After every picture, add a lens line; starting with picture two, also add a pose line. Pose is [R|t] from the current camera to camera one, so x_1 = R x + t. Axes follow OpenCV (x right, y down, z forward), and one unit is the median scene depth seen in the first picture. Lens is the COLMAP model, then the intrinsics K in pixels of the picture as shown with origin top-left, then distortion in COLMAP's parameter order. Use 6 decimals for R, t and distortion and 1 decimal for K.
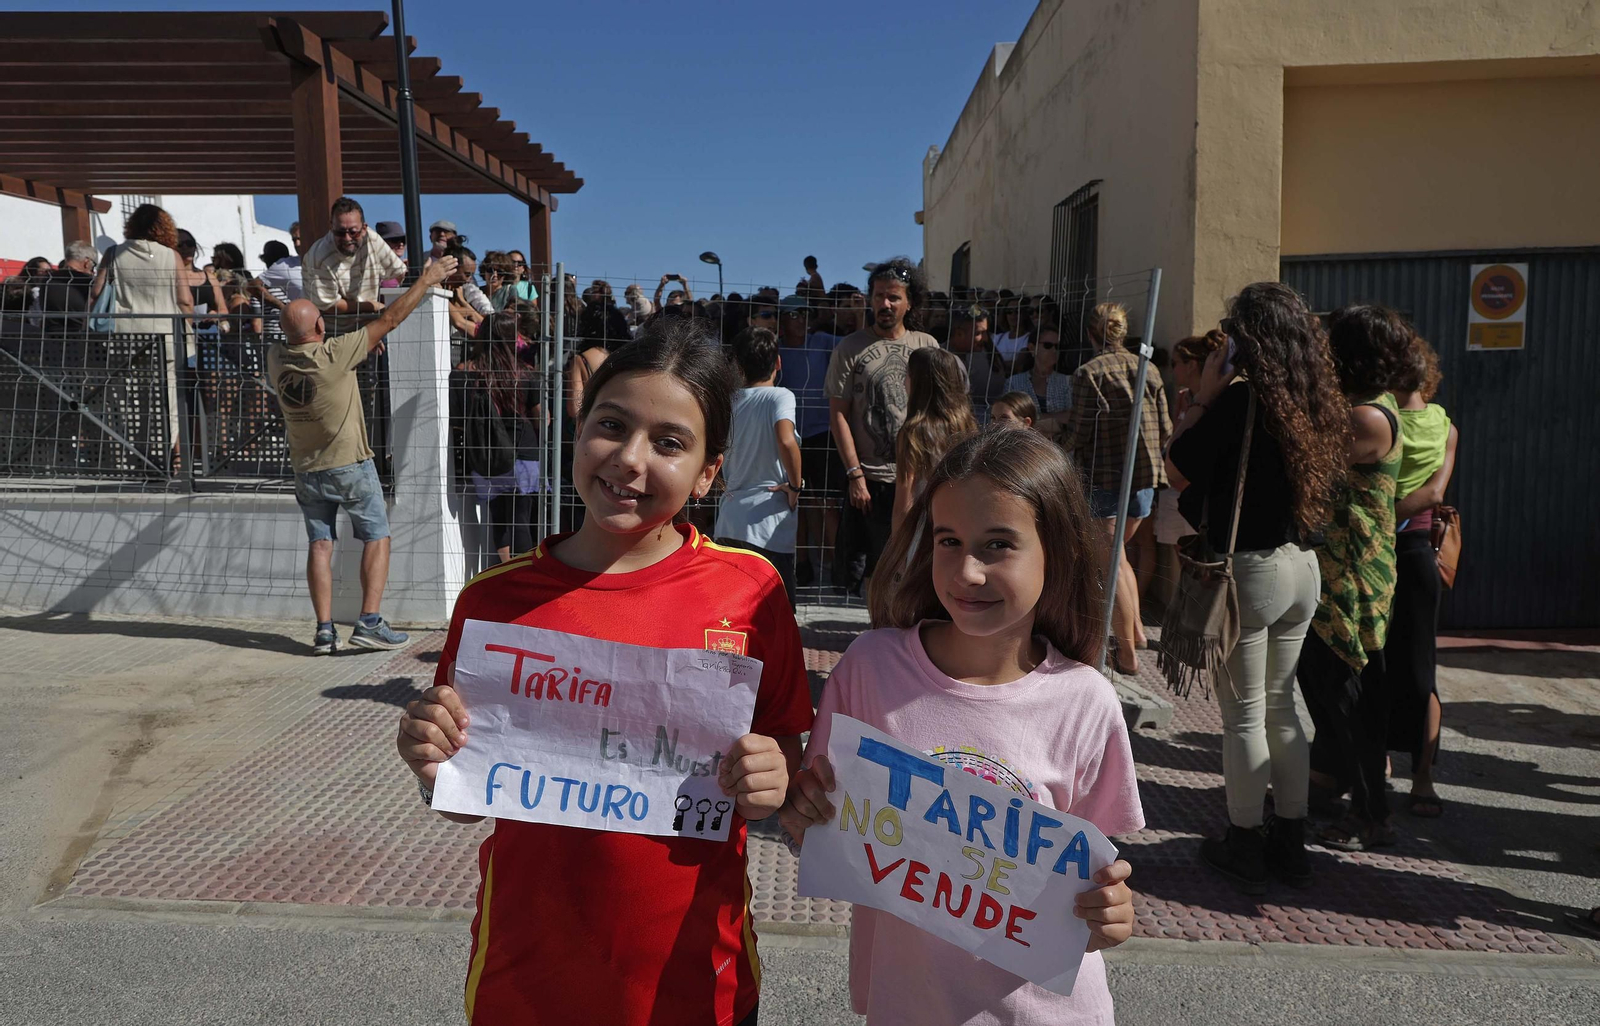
lens RADIAL K [[1111.4, 0, 791.5], [0, 1111.4, 513.8], [0, 0, 1]] dist [0.000876, 0.008377]
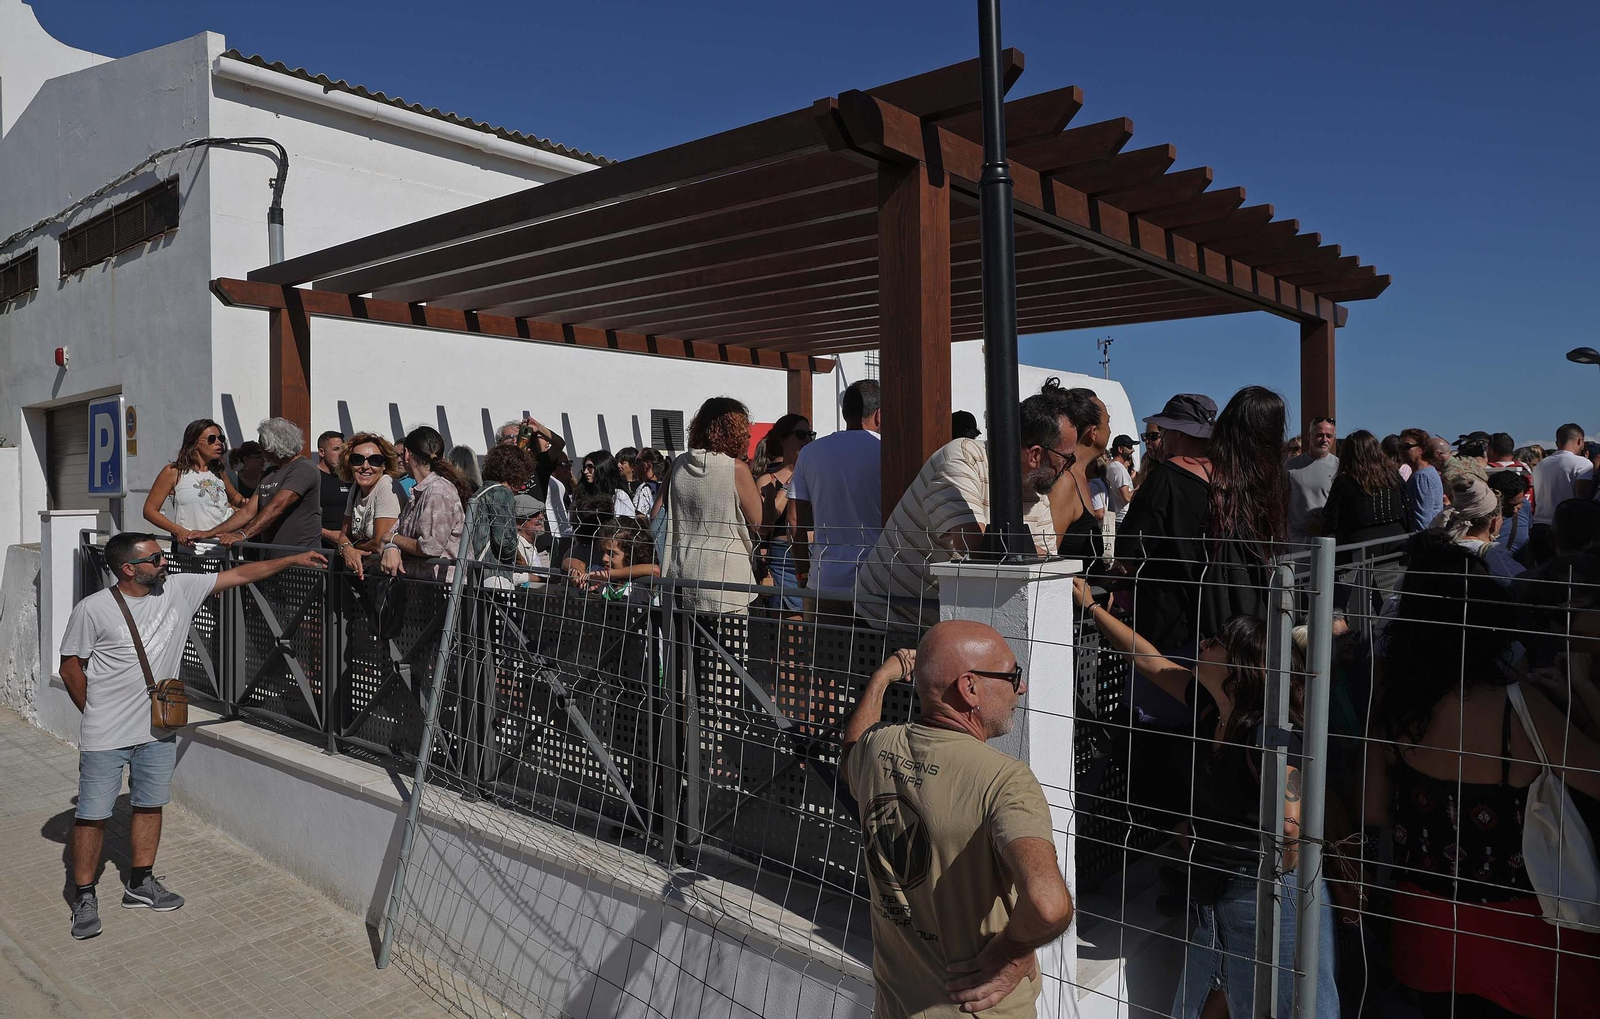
lens RADIAL K [[1111.4, 0, 796.4], [0, 1111.4, 496.2], [0, 0, 1]] dist [0.000876, 0.008377]
pose [[0.785017, -0.001031, -0.619473, -0.096838], [-0.066341, 0.994108, -0.085724, -0.161358], [0.615911, 0.108392, 0.780323, 0.498613]]
